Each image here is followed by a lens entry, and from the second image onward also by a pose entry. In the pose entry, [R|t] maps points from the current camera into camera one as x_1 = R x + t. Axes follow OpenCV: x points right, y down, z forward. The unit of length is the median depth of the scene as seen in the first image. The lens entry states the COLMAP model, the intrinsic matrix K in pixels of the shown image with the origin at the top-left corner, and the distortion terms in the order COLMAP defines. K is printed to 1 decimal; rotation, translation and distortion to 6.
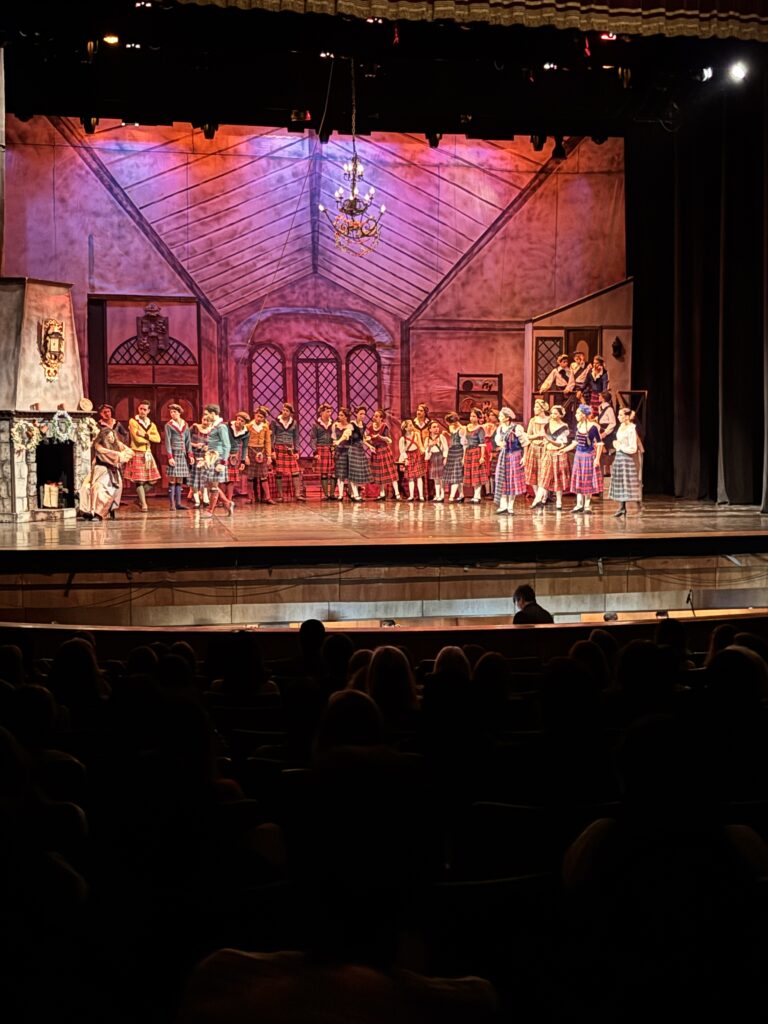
lens RADIAL K [[1329.8, 0, 384.9], [0, 1329.8, 508.4], [0, 0, 1]] dist [0.131677, 0.000000]
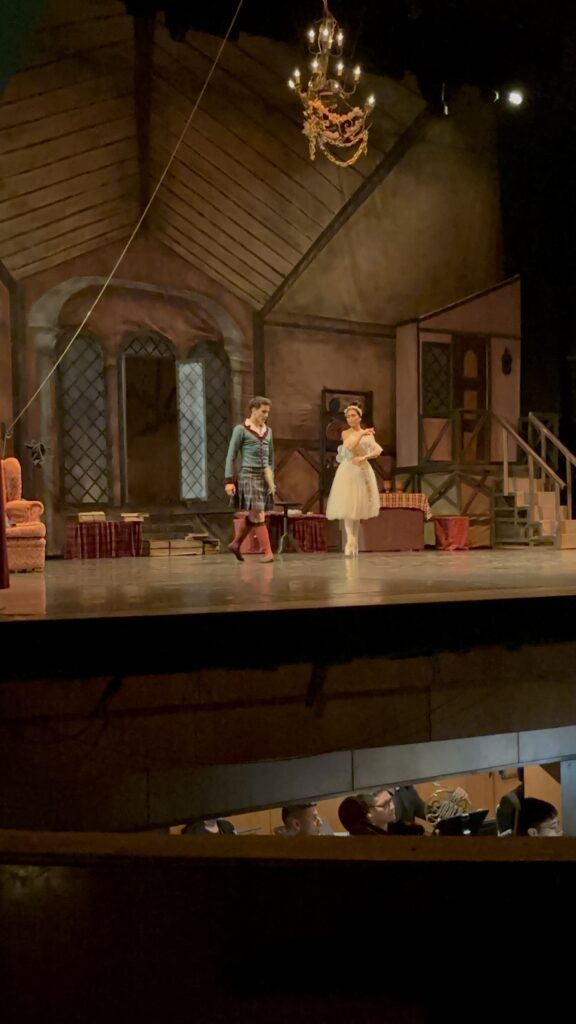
lens RADIAL K [[1208.1, 0, 288.6], [0, 1208.1, 518.3], [0, 0, 1]] dist [0.101062, 0.000000]
pose [[0.933893, -0.009895, 0.357415, -0.206384], [0.038357, 0.996621, -0.072632, 0.018836], [-0.355489, 0.081540, 0.931117, 0.398419]]
